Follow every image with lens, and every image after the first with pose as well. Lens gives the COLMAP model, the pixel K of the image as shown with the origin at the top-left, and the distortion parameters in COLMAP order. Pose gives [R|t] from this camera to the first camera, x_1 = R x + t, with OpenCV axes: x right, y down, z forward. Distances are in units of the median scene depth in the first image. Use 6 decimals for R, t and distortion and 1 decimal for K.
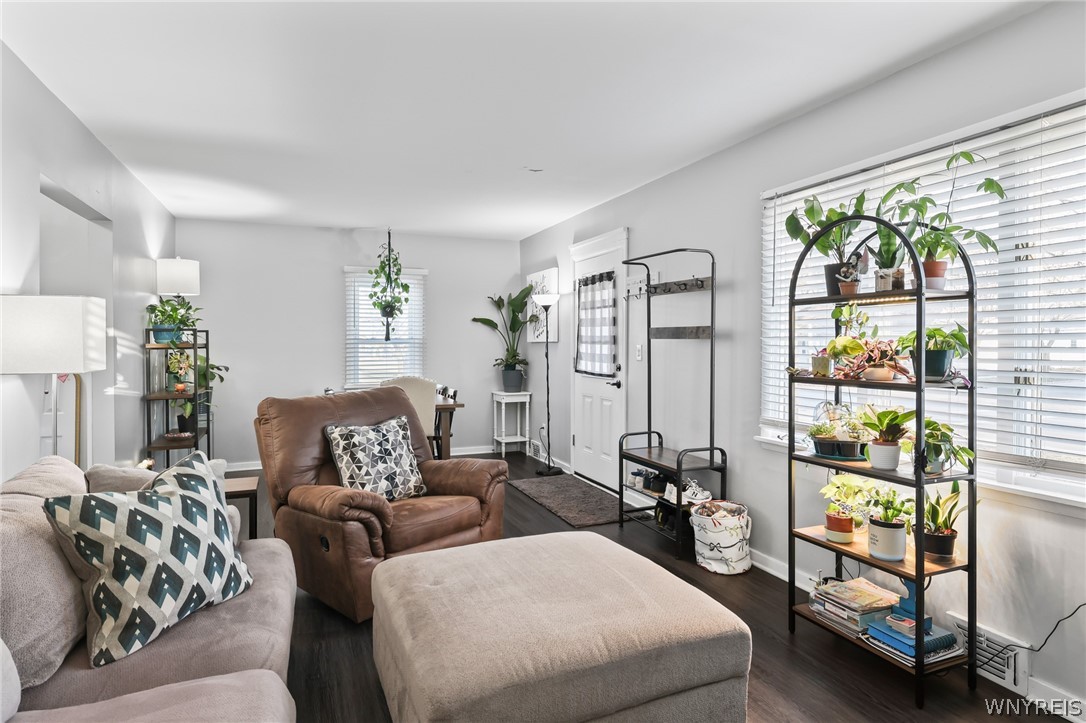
lens RADIAL K [[575.8, 0, 556.1], [0, 575.8, 338.1], [0, 0, 1]] dist [-0.003542, 0.004666]
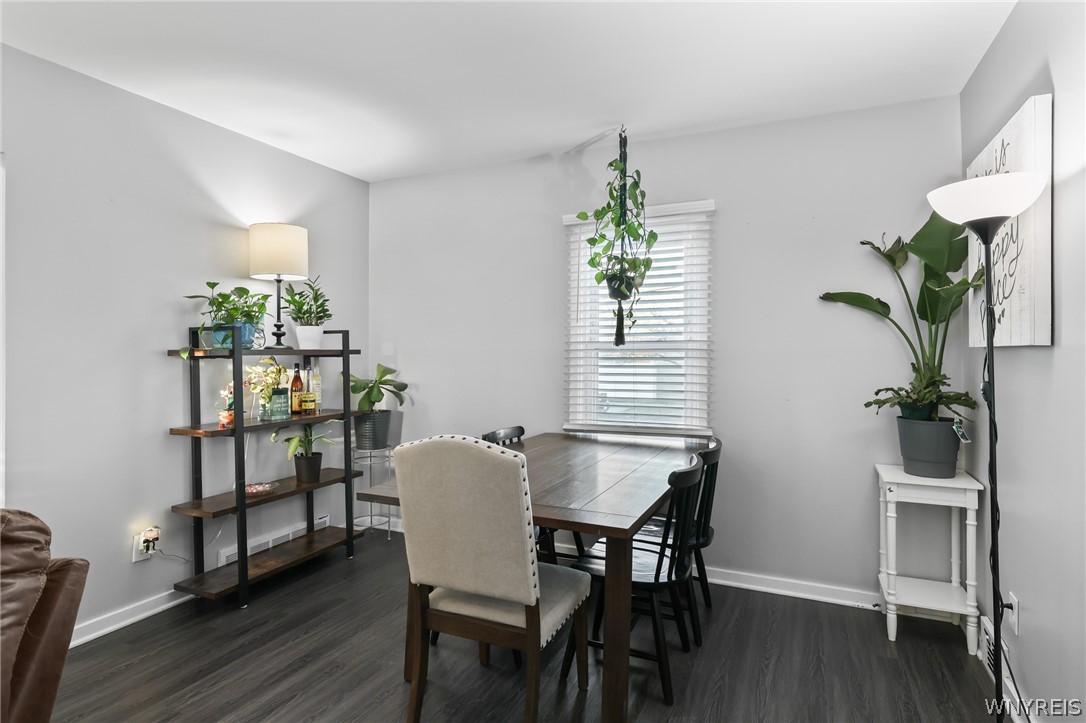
lens RADIAL K [[575.8, 0, 547.4], [0, 575.8, 348.4], [0, 0, 1]] dist [-0.003542, 0.004666]
pose [[0.671056, -0.001878, -0.741404, 0.051437], [0.004128, 0.999991, 0.001203, 0.007108], [0.741395, -0.003868, 0.671058, 0.677862]]
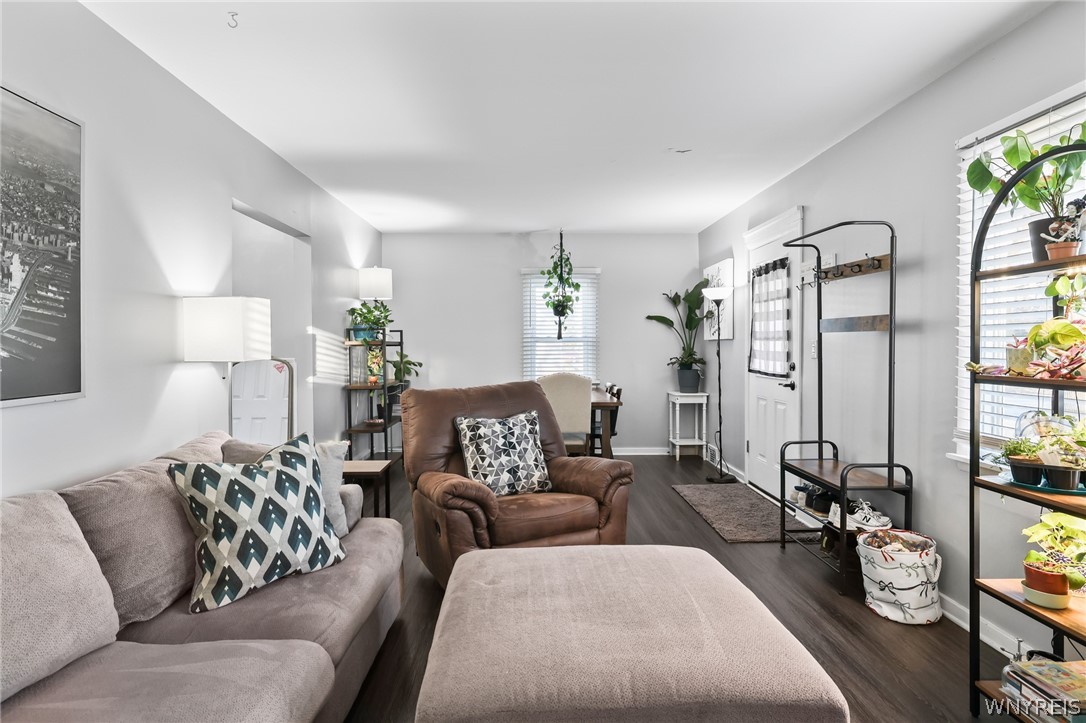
lens RADIAL K [[575.8, 0, 559.6], [0, 575.8, 344.1], [0, 0, 1]] dist [-0.003542, 0.004666]
pose [[0.936164, -0.003678, -0.351544, 0.073631], [0.006109, 0.999964, 0.005804, 0.008252], [0.351511, -0.007581, 0.936153, 0.047606]]
